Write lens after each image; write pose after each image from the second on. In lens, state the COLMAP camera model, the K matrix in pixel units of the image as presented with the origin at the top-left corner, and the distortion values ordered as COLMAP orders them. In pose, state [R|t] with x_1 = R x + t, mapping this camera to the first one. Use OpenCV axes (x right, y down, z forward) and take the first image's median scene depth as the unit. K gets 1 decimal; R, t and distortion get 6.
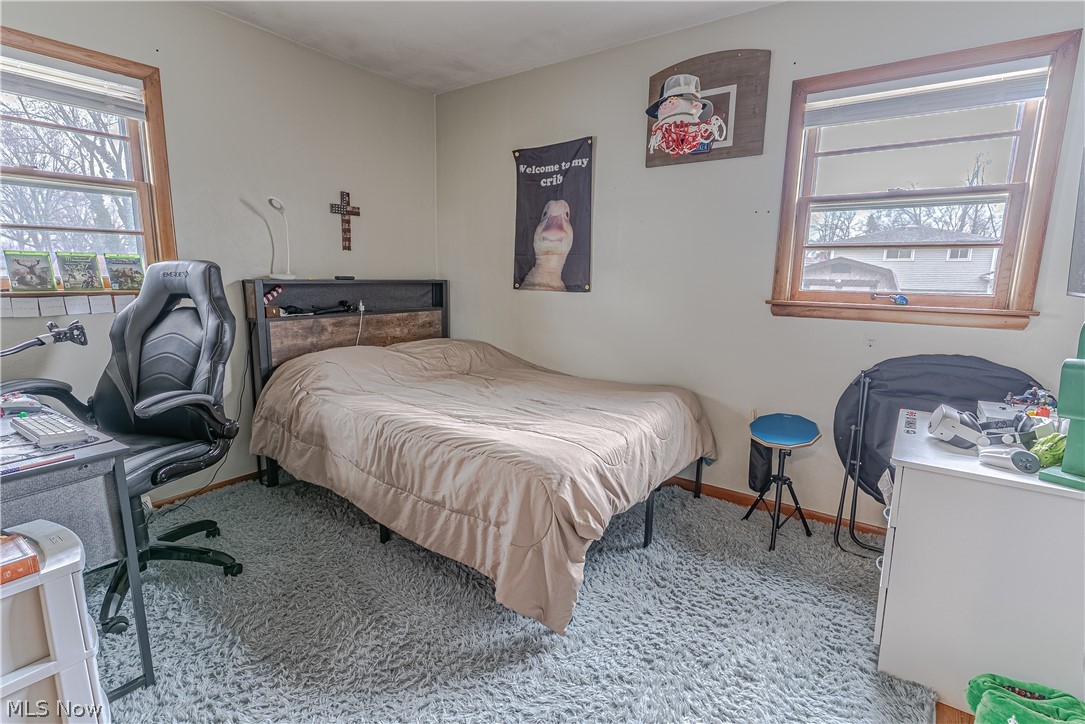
lens RADIAL K [[518.8, 0, 541.1], [0, 518.8, 365.2], [0, 0, 1]] dist [0.005028, -0.001564]
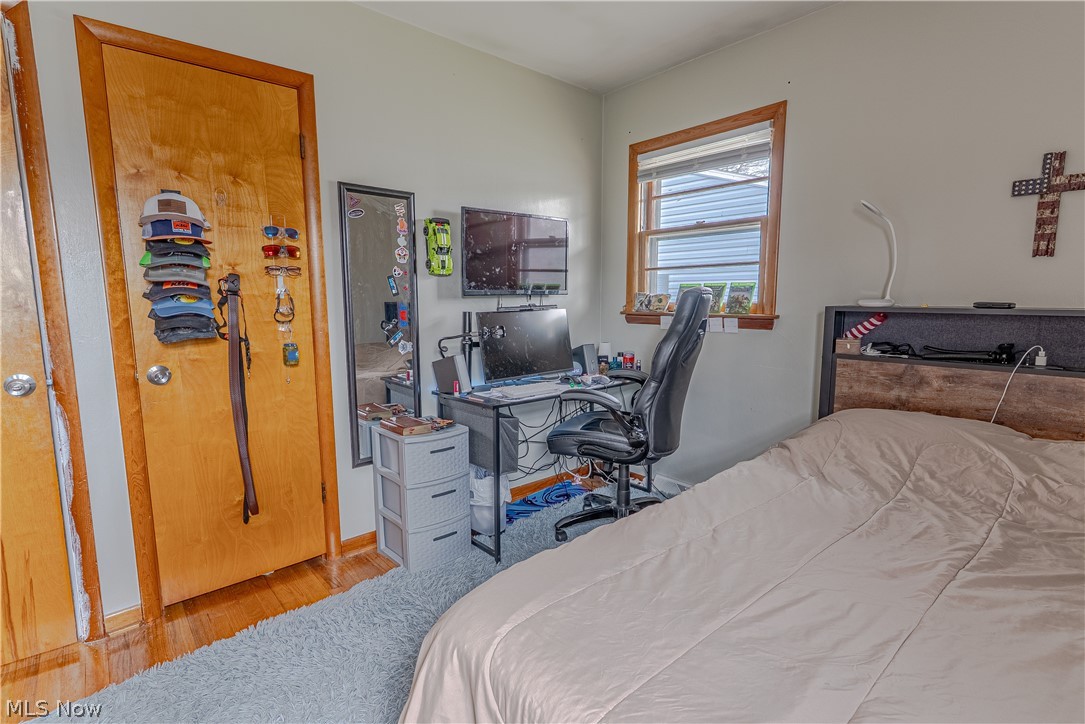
lens RADIAL K [[518.8, 0, 542.3], [0, 518.8, 363.1], [0, 0, 1]] dist [0.005028, -0.001564]
pose [[-0.231253, 0.112651, -0.966350, 0.315682], [-0.169948, 0.973324, 0.154133, -0.107286], [0.957935, 0.199873, -0.205939, 0.638787]]
